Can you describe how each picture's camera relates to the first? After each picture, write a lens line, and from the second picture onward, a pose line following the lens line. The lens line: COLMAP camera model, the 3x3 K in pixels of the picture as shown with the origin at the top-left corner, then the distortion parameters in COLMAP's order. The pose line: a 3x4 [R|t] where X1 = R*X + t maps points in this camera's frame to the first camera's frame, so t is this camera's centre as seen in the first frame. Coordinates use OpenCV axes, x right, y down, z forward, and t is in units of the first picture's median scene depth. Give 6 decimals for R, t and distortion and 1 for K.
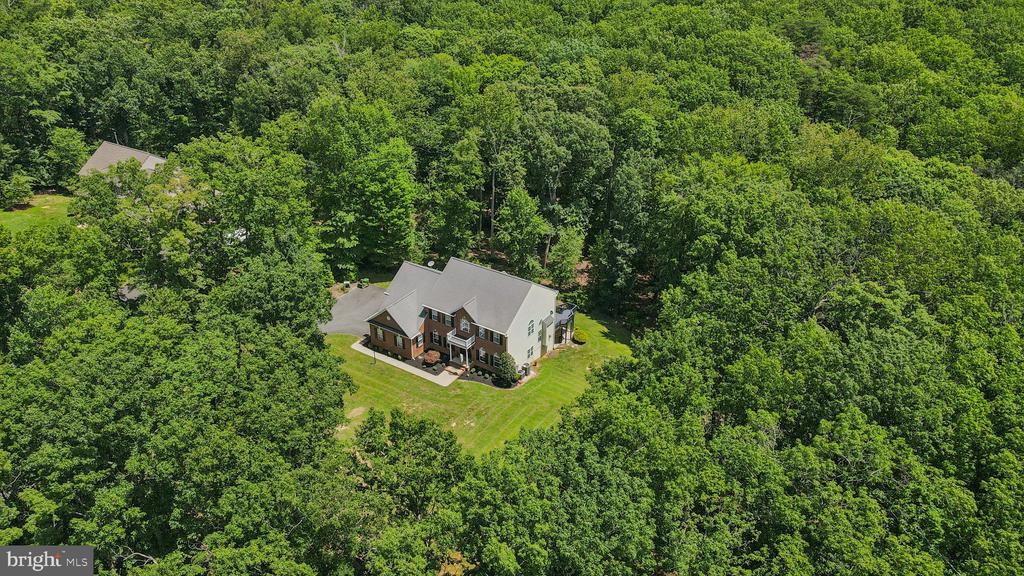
lens RADIAL K [[824.1, 0, 509.0], [0, 824.1, 287.5], [0, 0, 1]] dist [0.005606, 0.008745]
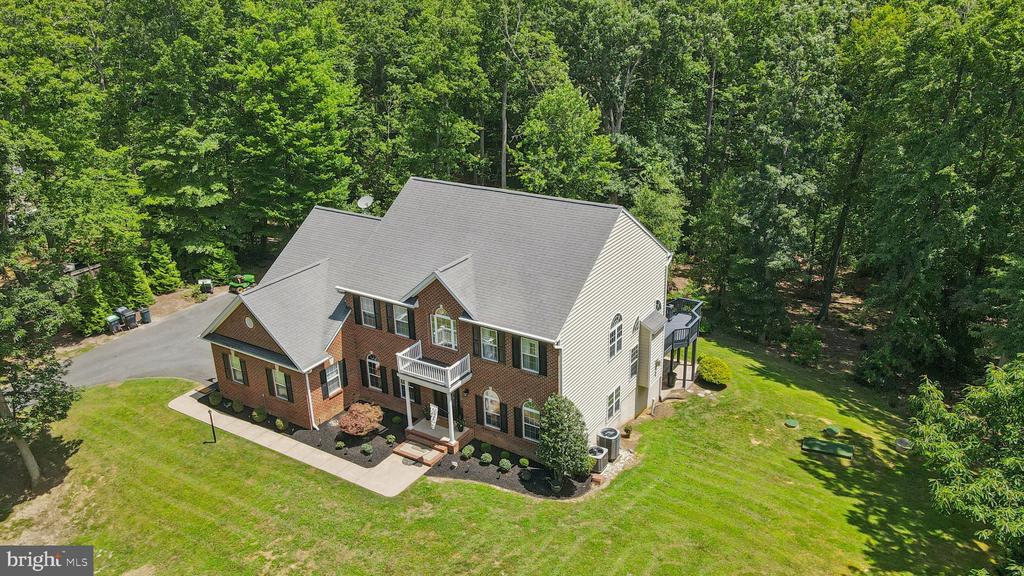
lens RADIAL K [[824.1, 0, 517.5], [0, 824.1, 289.5], [0, 0, 1]] dist [0.005606, 0.008745]
pose [[0.999614, -0.027478, 0.004012, -0.020191], [0.027766, 0.991247, -0.129065, 0.075456], [-0.000430, 0.129127, 0.991628, 0.608914]]
